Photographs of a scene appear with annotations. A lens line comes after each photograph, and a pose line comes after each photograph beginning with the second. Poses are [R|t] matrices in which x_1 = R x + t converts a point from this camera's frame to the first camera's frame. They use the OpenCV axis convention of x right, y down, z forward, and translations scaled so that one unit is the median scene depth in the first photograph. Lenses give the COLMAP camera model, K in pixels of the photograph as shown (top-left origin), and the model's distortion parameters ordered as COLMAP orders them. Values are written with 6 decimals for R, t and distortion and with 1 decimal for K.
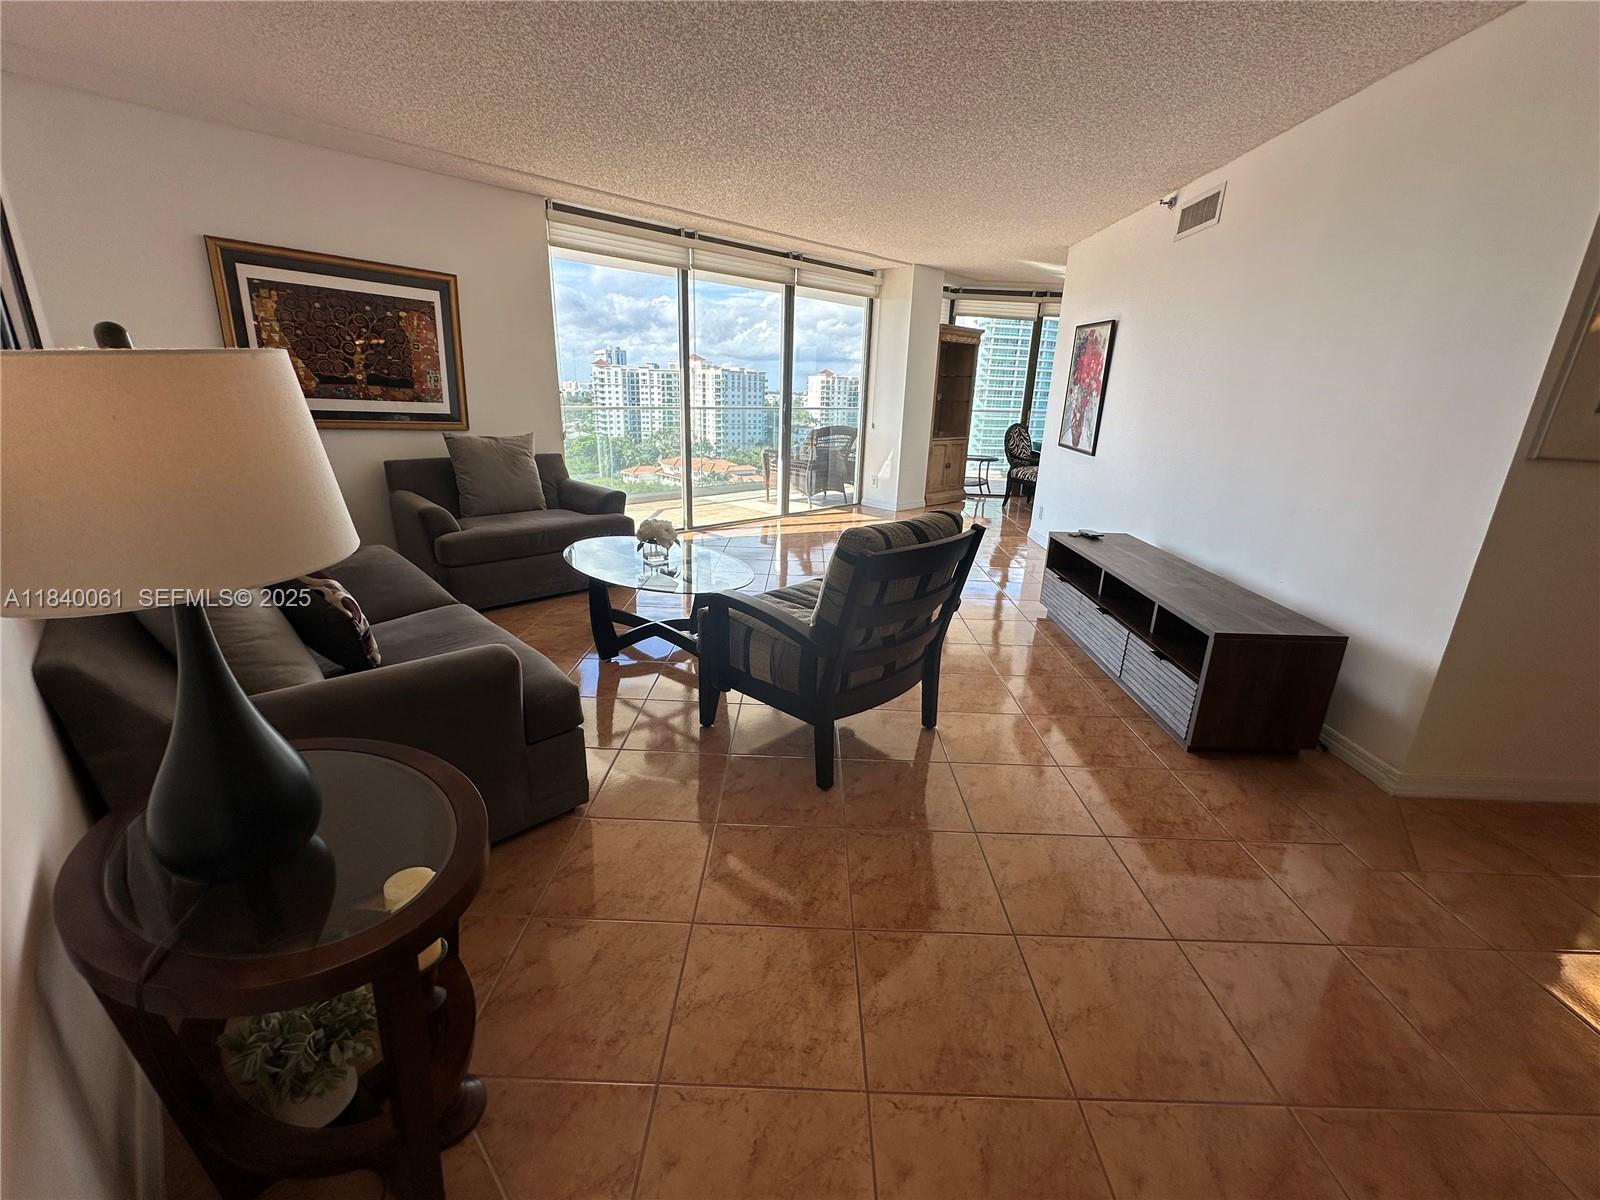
lens RADIAL K [[655.1, 0, 797.5], [0, 655.1, 602.7], [0, 0, 1]] dist [-0.007897, 0.000786]
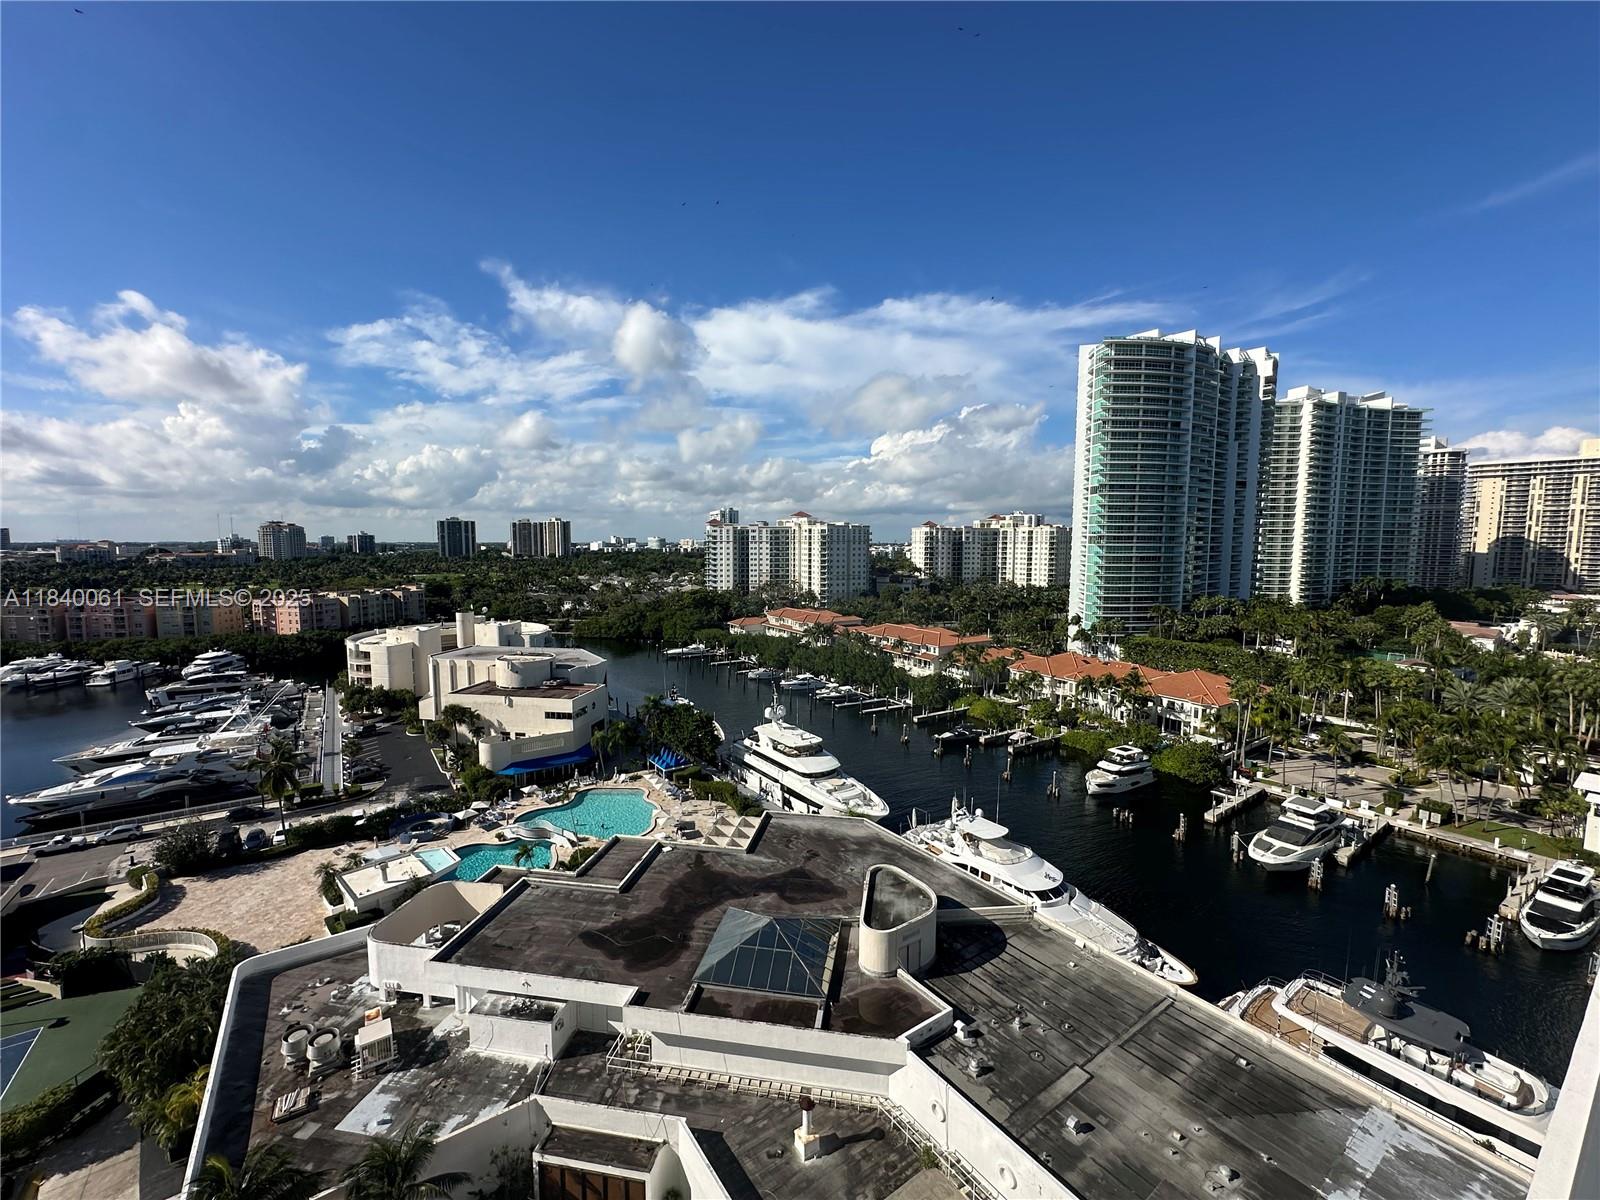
lens RADIAL K [[655.1, 0, 797.5], [0, 655.1, 602.2], [0, 0, 1]] dist [-0.007897, 0.000786]
pose [[0.988008, -0.013332, -0.153825, -0.301882], [-0.021081, 0.975288, -0.219928, -0.505013], [0.152956, 0.220534, 0.963312, 1.444478]]
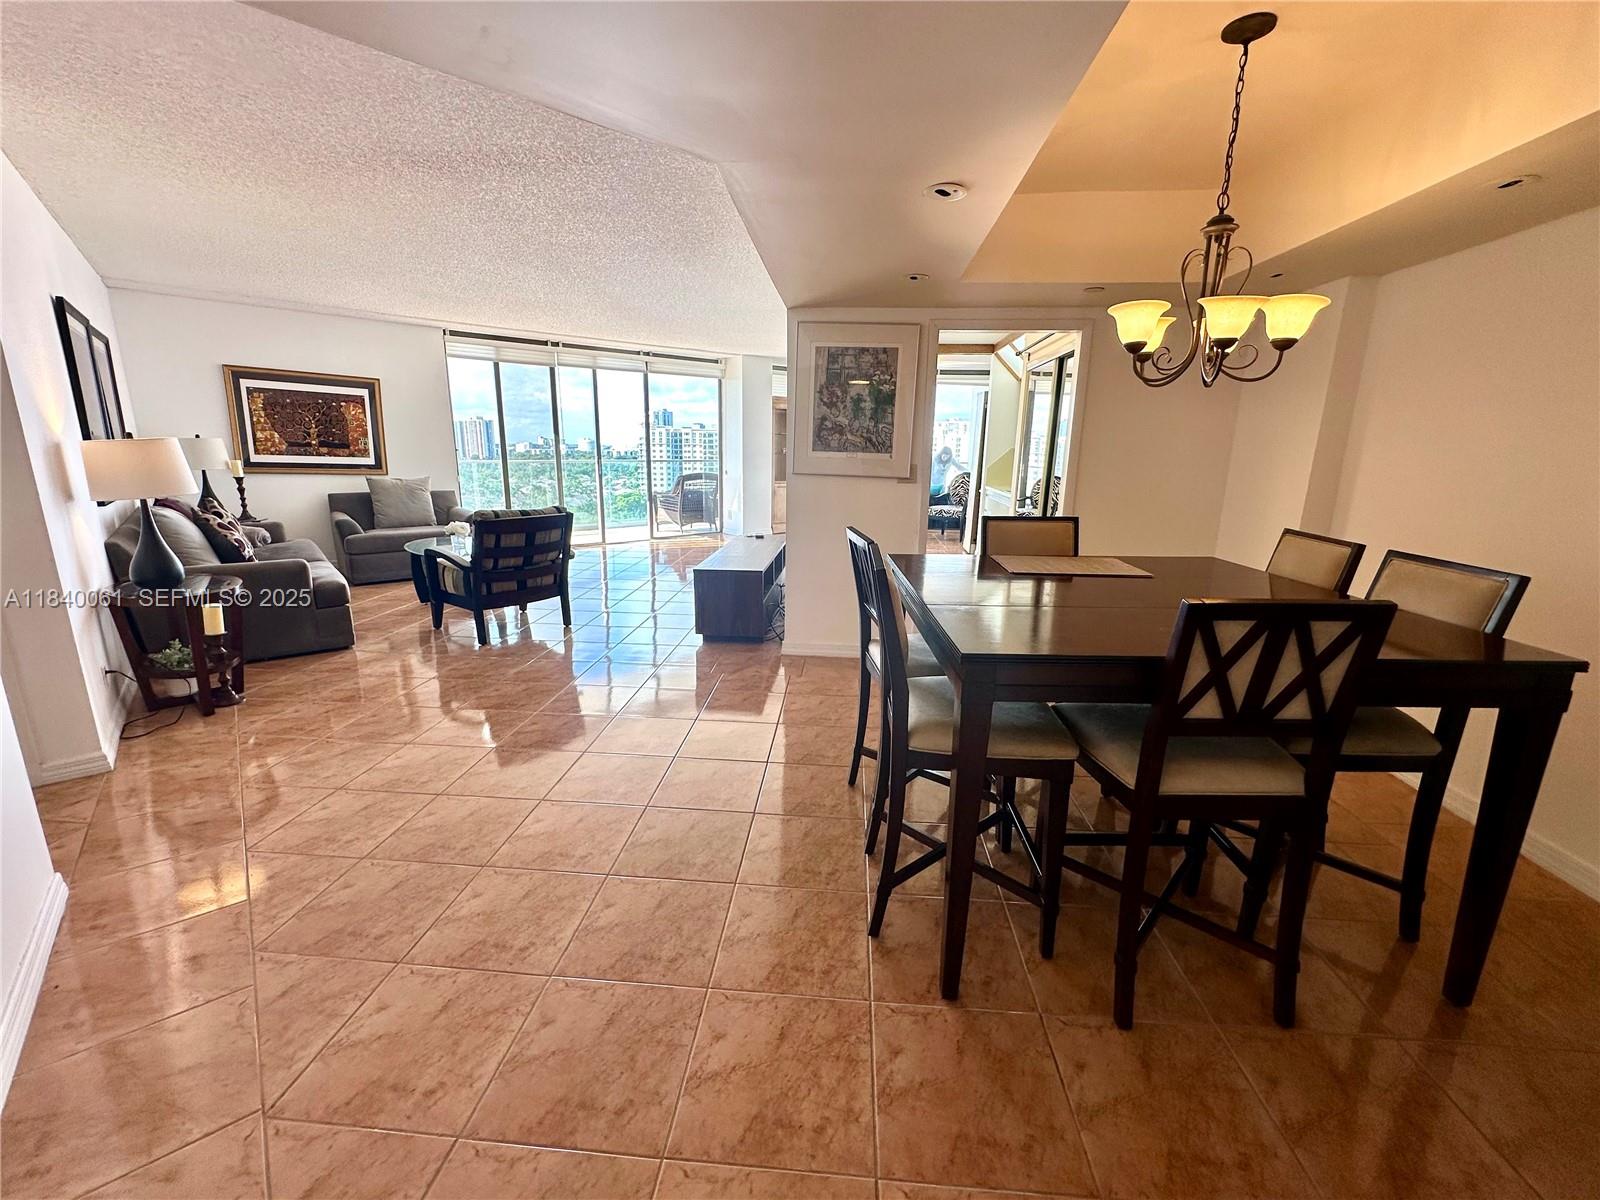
lens RADIAL K [[655.1, 0, 800.8], [0, 655.1, 602.9], [0, 0, 1]] dist [-0.007897, 0.000786]
pose [[0.998341, 0.001602, -0.057555, 0.462304], [-0.006250, 0.996722, -0.080662, 0.127996], [0.057237, 0.080888, 0.995078, -0.374312]]
